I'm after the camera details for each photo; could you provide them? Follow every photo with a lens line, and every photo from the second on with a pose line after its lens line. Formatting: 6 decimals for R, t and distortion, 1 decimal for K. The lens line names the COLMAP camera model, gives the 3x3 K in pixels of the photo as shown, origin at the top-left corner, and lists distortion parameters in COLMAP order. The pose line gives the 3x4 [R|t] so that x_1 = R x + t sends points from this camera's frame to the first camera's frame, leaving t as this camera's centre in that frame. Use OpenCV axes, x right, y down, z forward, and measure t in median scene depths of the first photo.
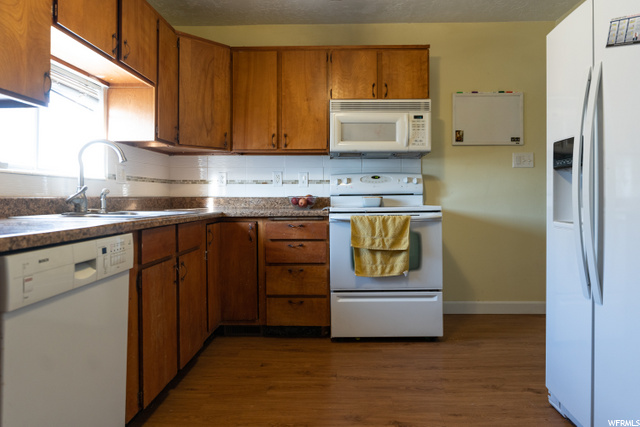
lens RADIAL K [[402.5, 0, 320.7], [0, 402.5, 201.0], [0, 0, 1]] dist [-0.050023, 0.000564]
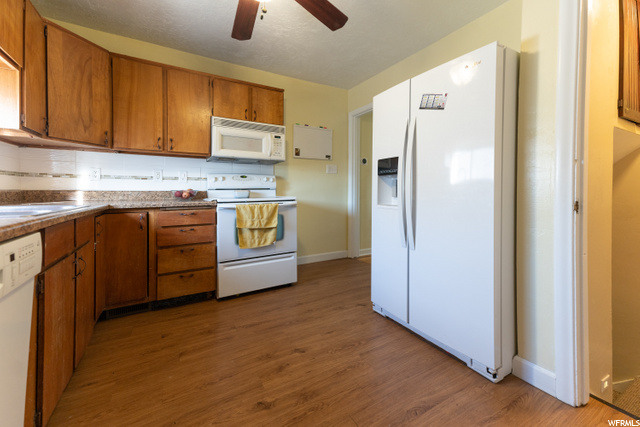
lens RADIAL K [[258.5, 0, 319.6], [0, 258.5, 194.2], [0, 0, 1]] dist [0.000756, 0.000016]
pose [[0.838482, -0.004867, 0.544908, -0.149096], [0.003412, 0.999987, 0.003683, -0.000800], [-0.544919, -0.001229, 0.838488, 0.109708]]
